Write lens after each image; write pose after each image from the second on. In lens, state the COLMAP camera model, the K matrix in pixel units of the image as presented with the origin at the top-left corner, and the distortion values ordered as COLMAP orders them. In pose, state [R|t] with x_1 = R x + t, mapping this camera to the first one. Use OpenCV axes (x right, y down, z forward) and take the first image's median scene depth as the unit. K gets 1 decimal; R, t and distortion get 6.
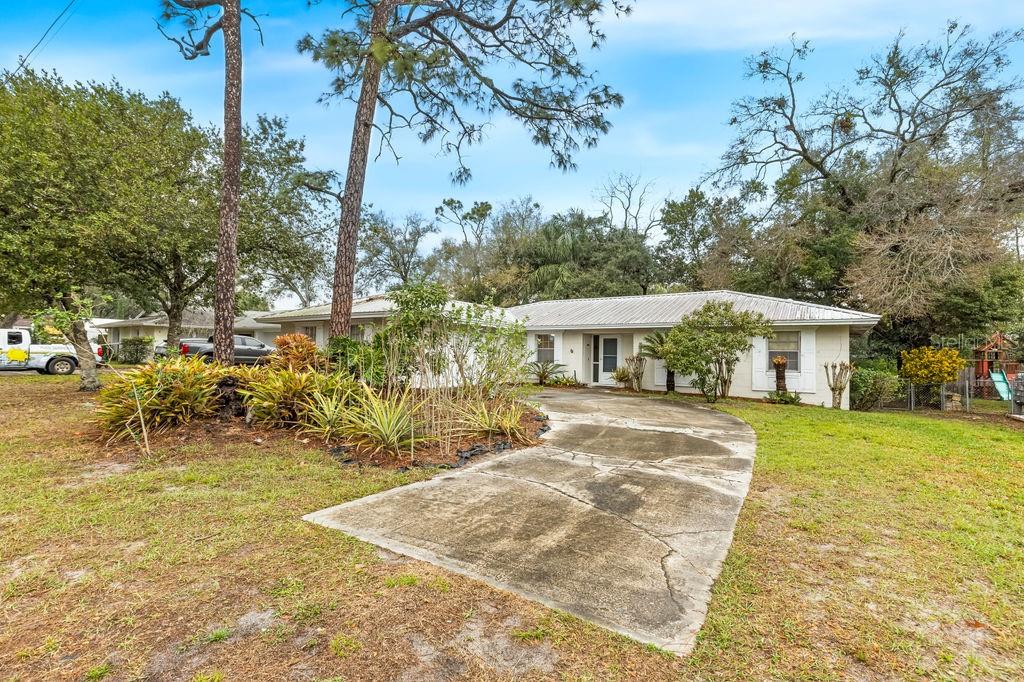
lens RADIAL K [[457.7, 0, 511.3], [0, 457.7, 337.7], [0, 0, 1]] dist [0.001655, -0.000052]
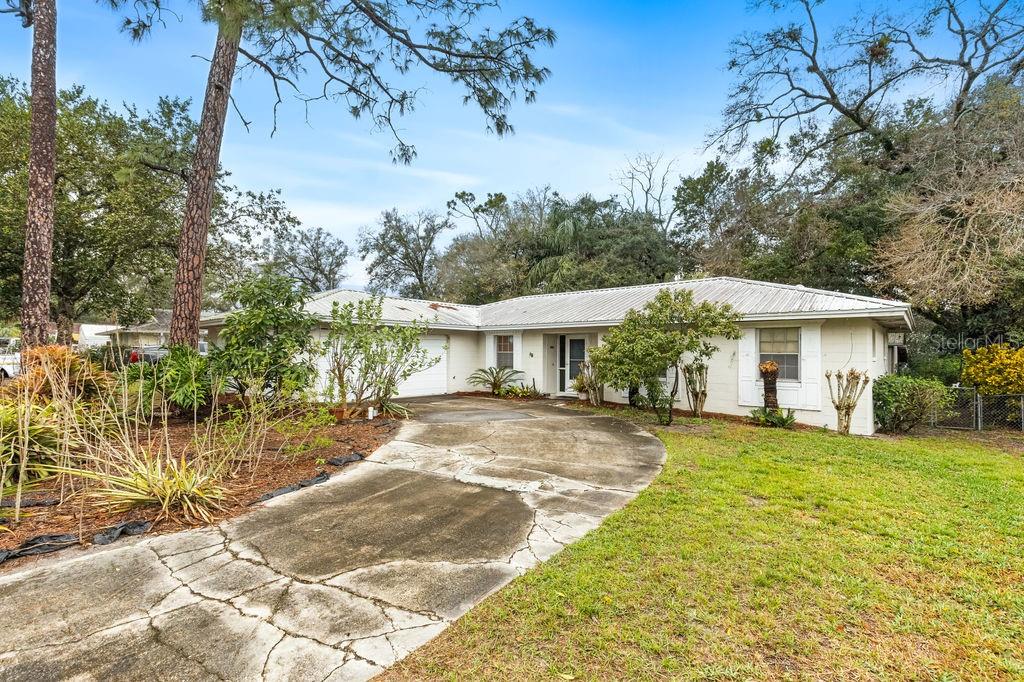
lens RADIAL K [[462.0, 0, 510.8], [0, 462.0, 340.9], [0, 0, 1]] dist [0.000581, -0.000056]
pose [[0.992775, -0.015147, -0.119027, 0.192721], [0.016433, 0.999817, 0.009830, -0.005111], [0.118856, -0.011715, 0.992842, 0.150980]]
